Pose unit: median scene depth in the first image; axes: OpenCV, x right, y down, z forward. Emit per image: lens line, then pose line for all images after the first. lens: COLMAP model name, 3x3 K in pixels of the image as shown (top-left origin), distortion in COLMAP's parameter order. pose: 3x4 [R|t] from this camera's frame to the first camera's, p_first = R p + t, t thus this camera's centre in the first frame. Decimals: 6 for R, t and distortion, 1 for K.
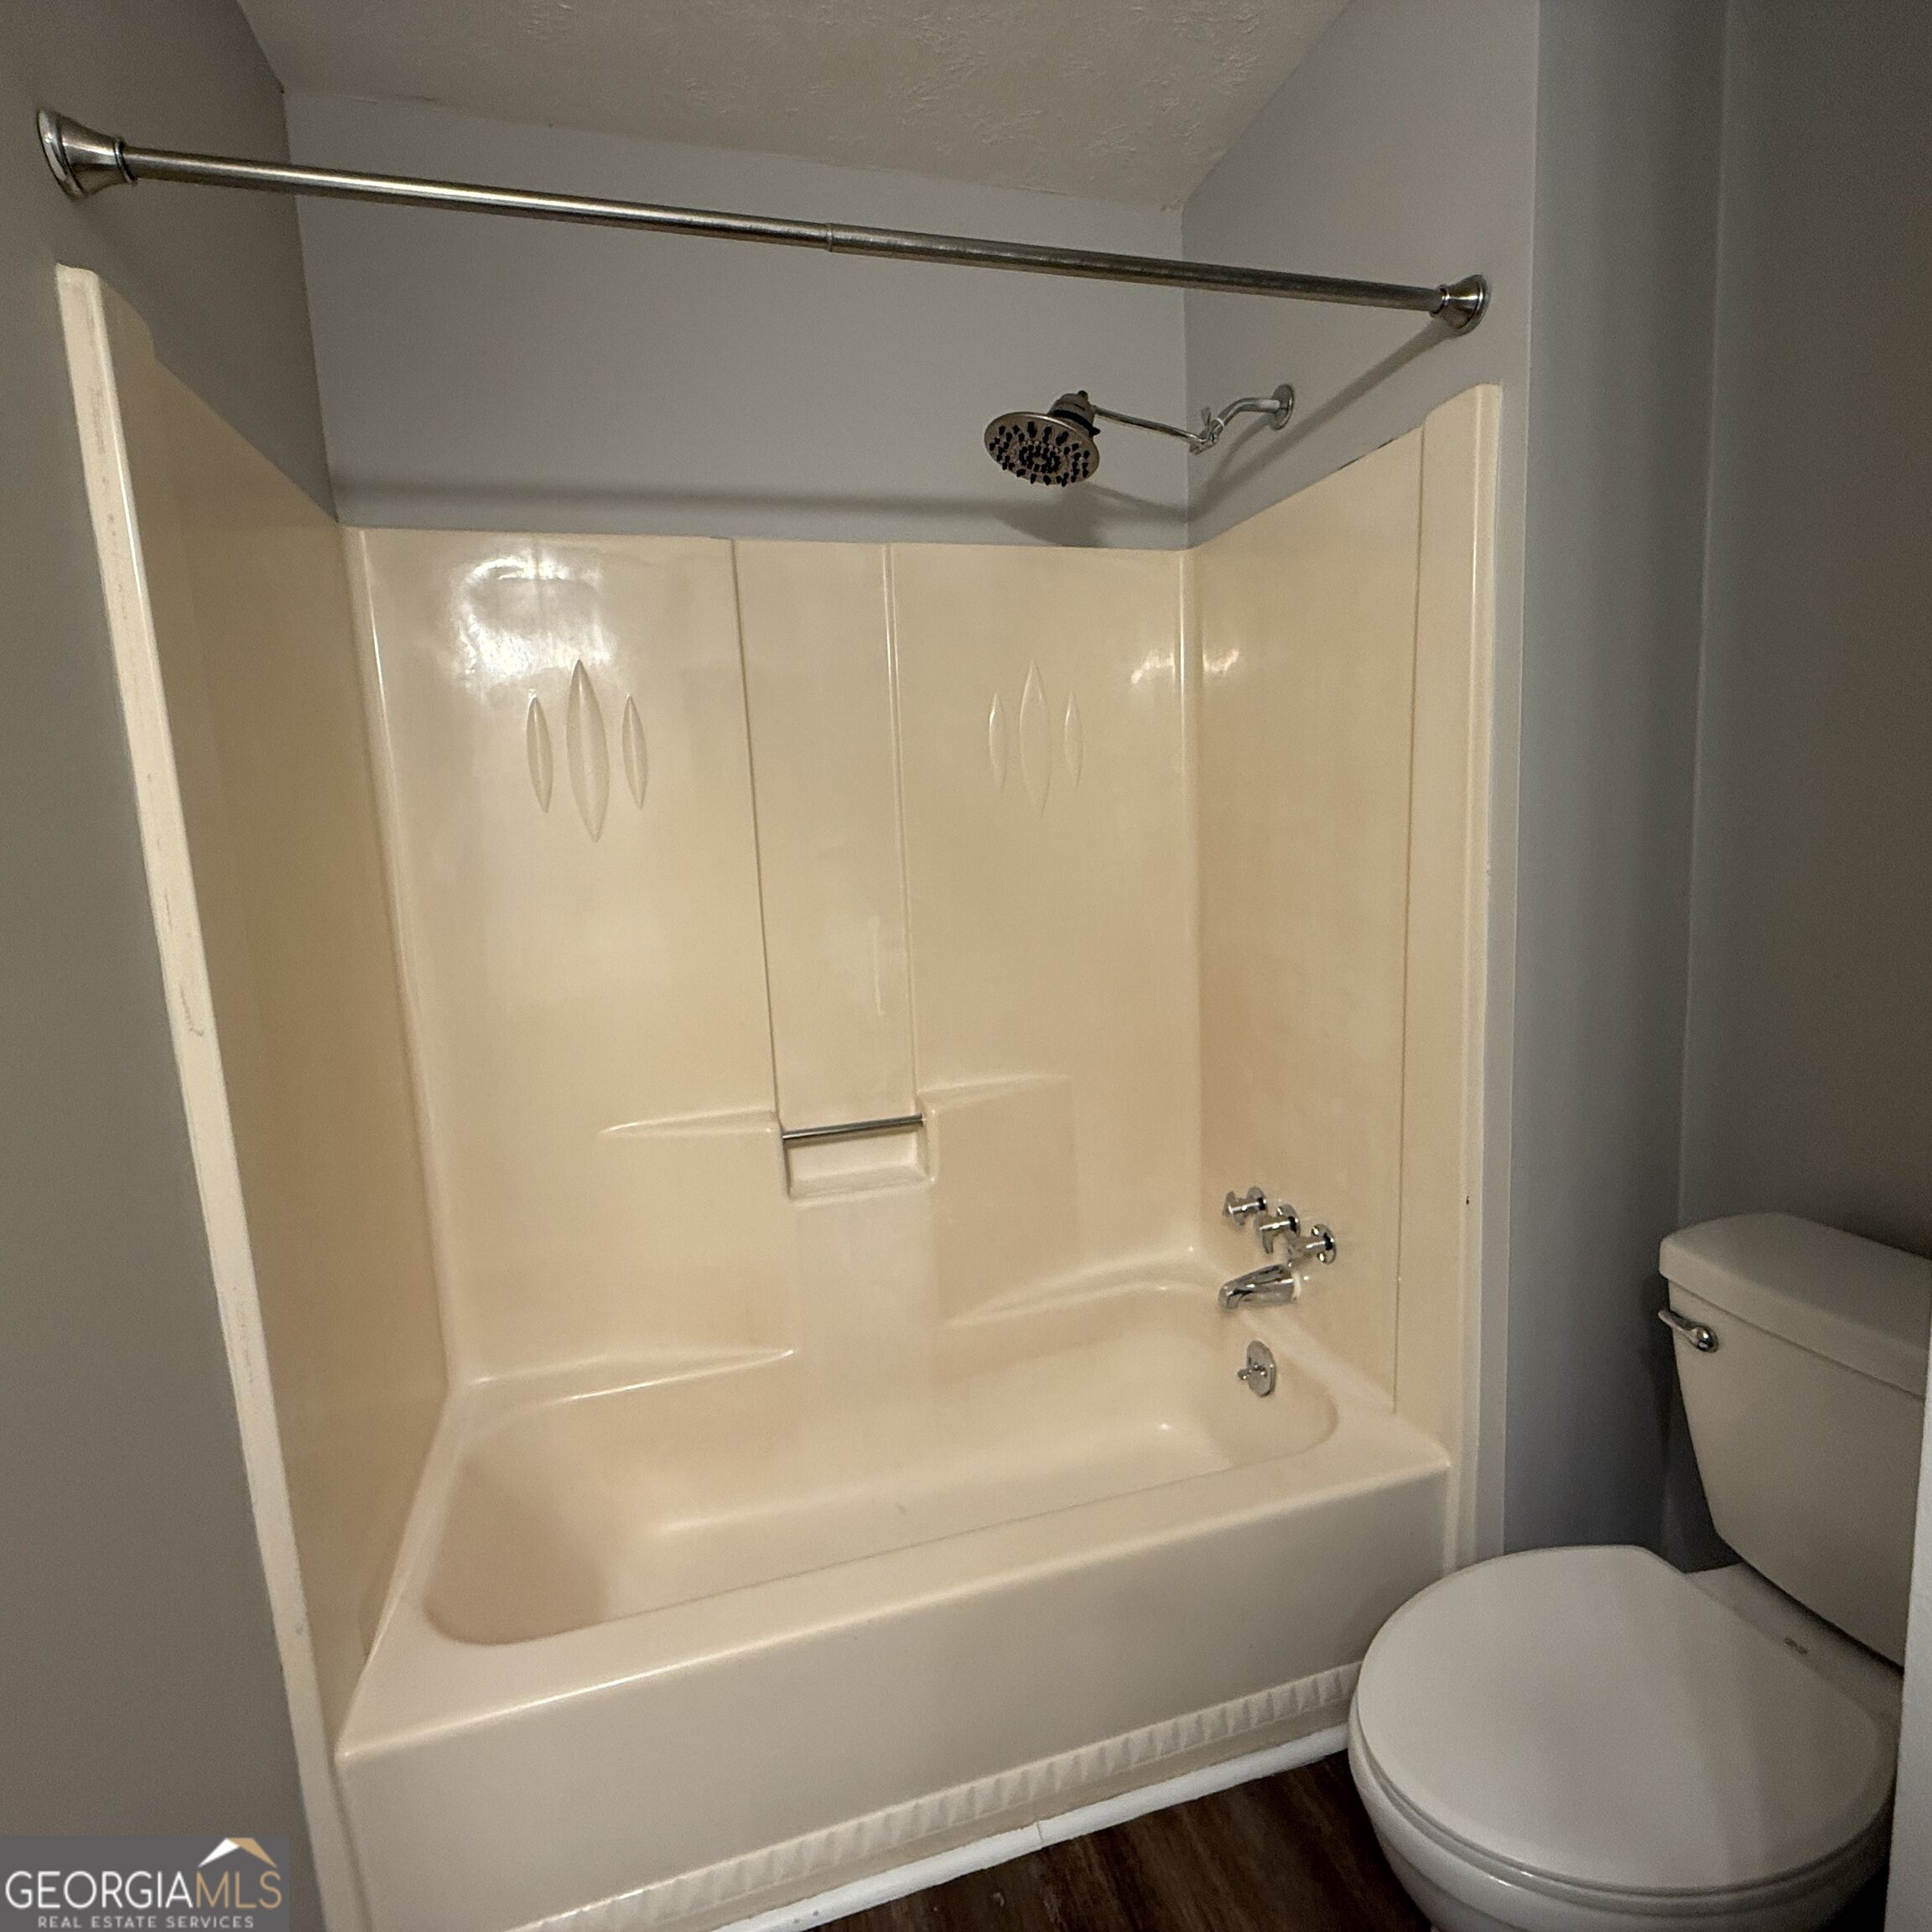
lens RADIAL K [[1021.4, 0, 960.3], [0, 1021.4, 957.6], [0, 0, 1]] dist [0.001541, -0.001709]
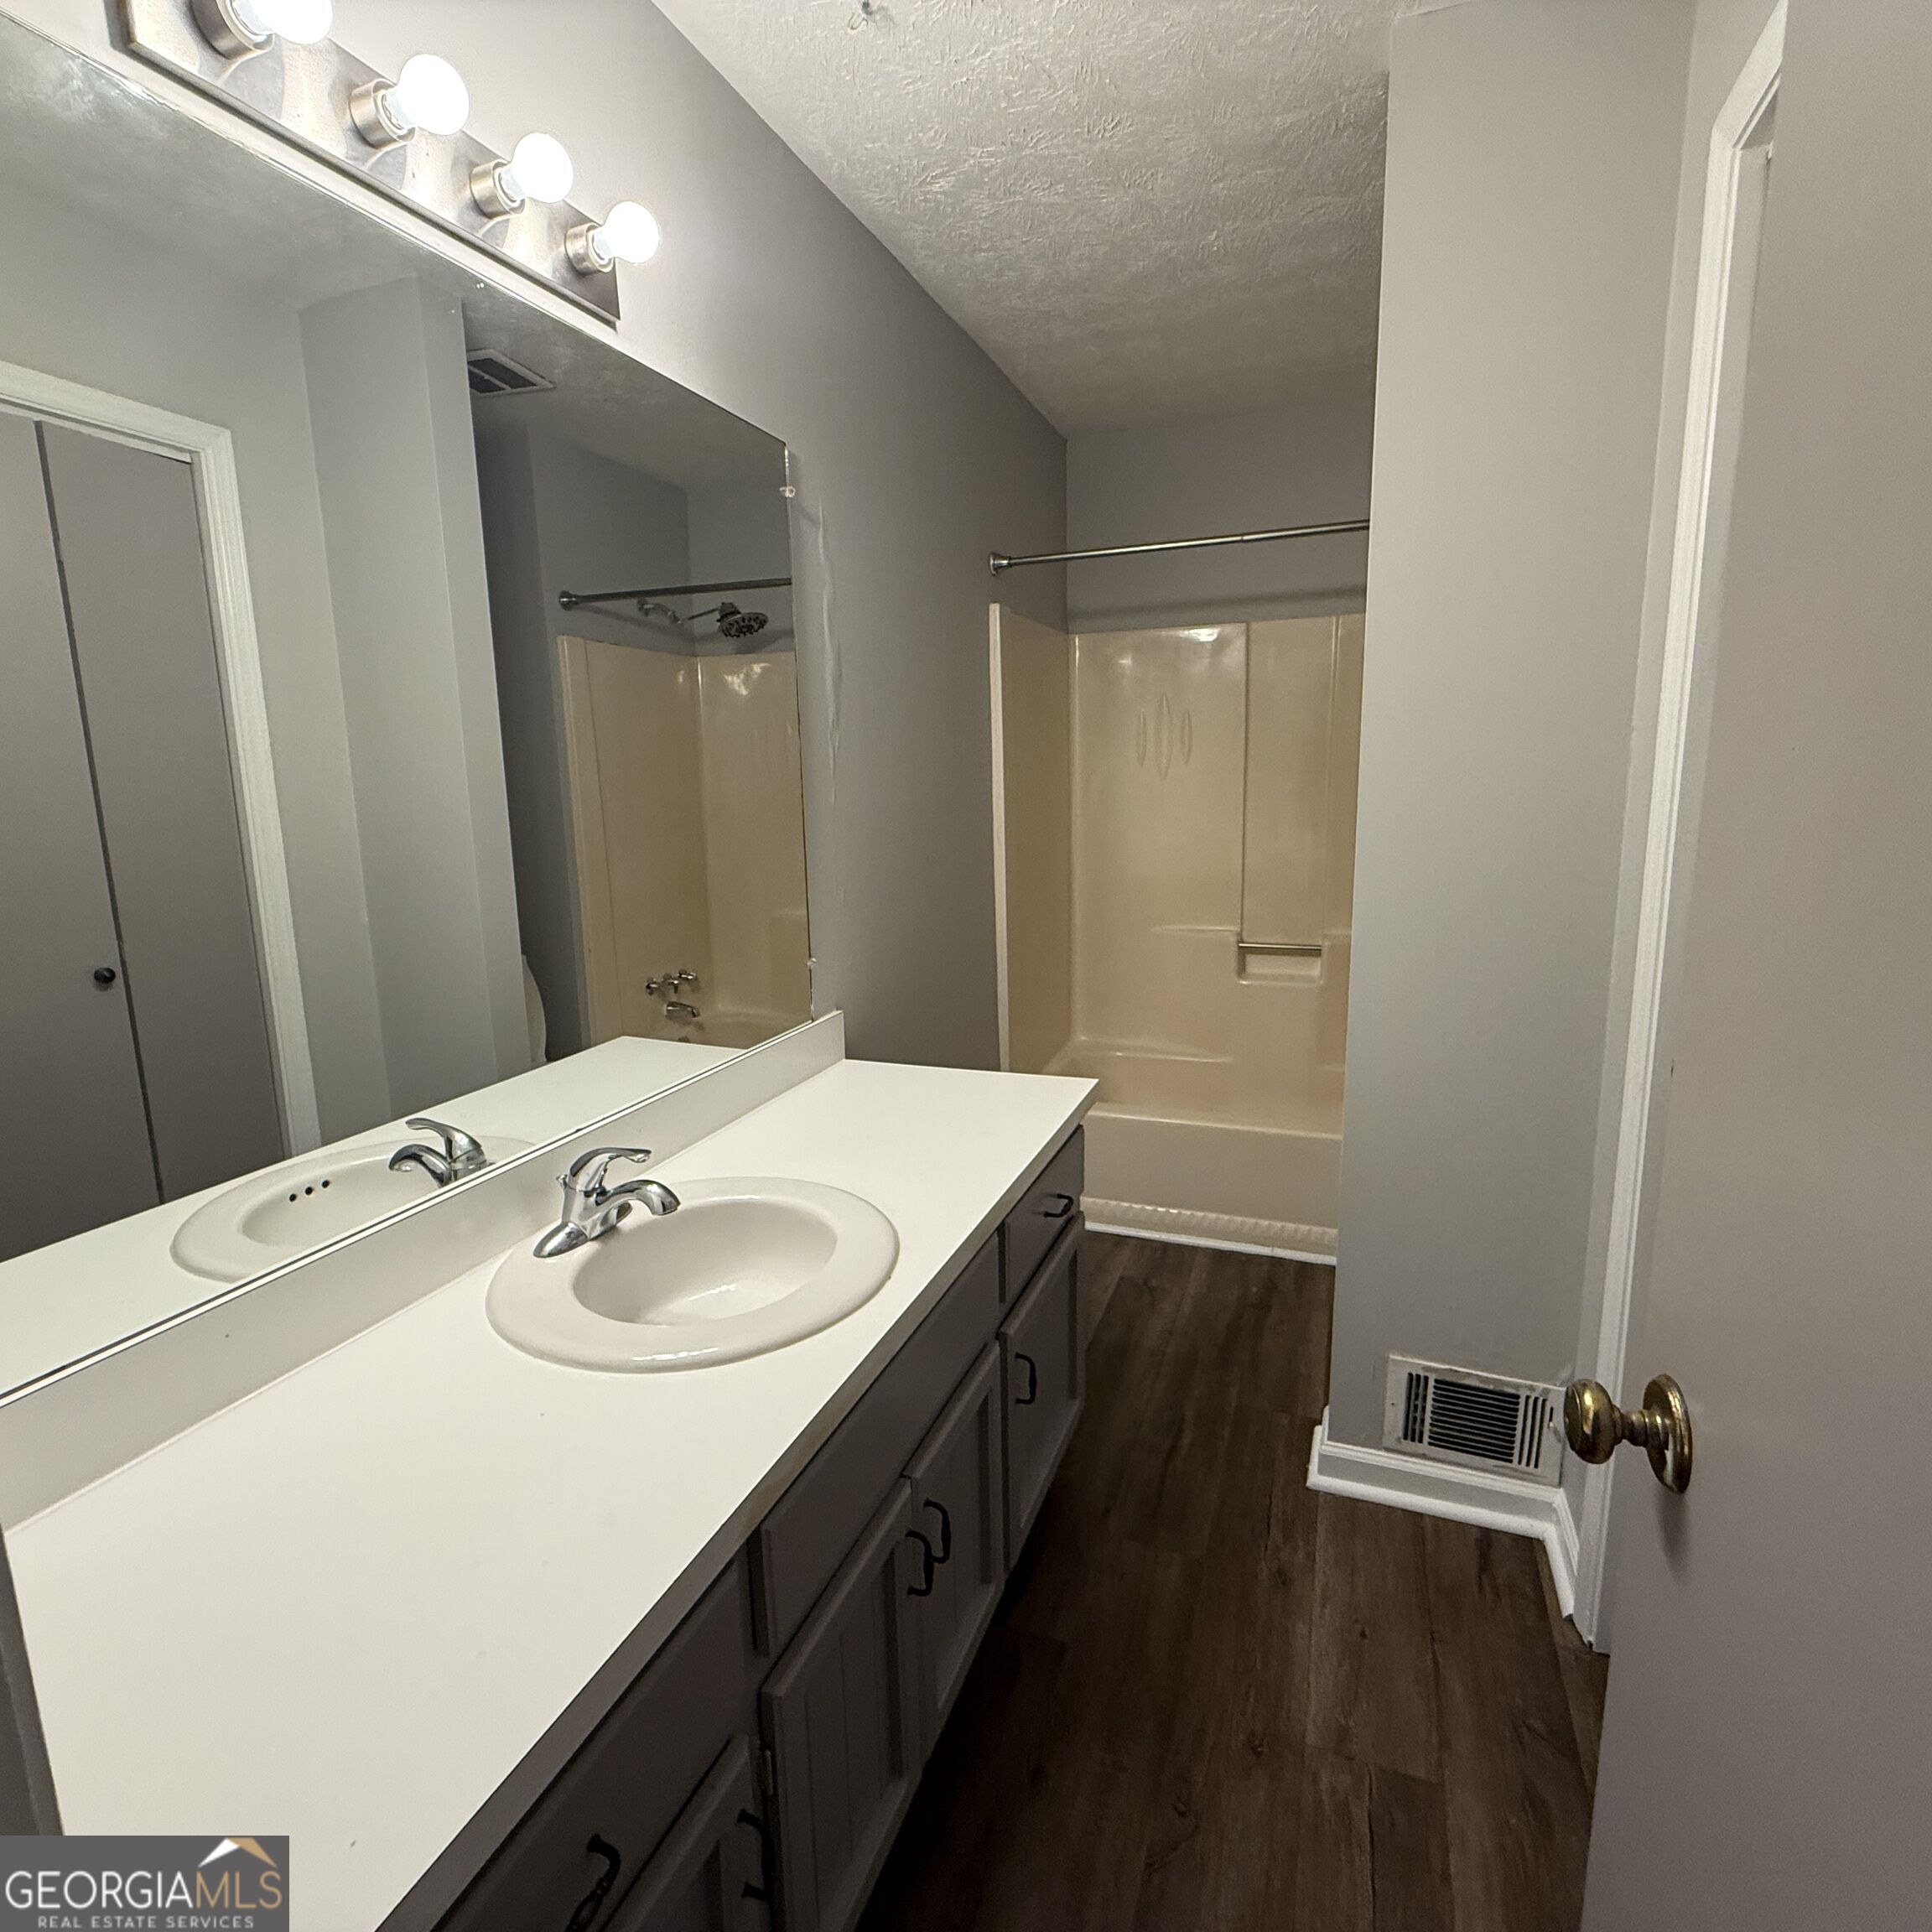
lens RADIAL K [[1021.4, 0, 966.0], [0, 1021.4, 963.4], [0, 0, 1]] dist [0.001541, -0.001709]
pose [[0.792046, 0.130776, -0.596289, 0.554173], [-0.098555, 0.991364, 0.086512, 0.098445], [0.602453, -0.009754, 0.798094, -0.797400]]
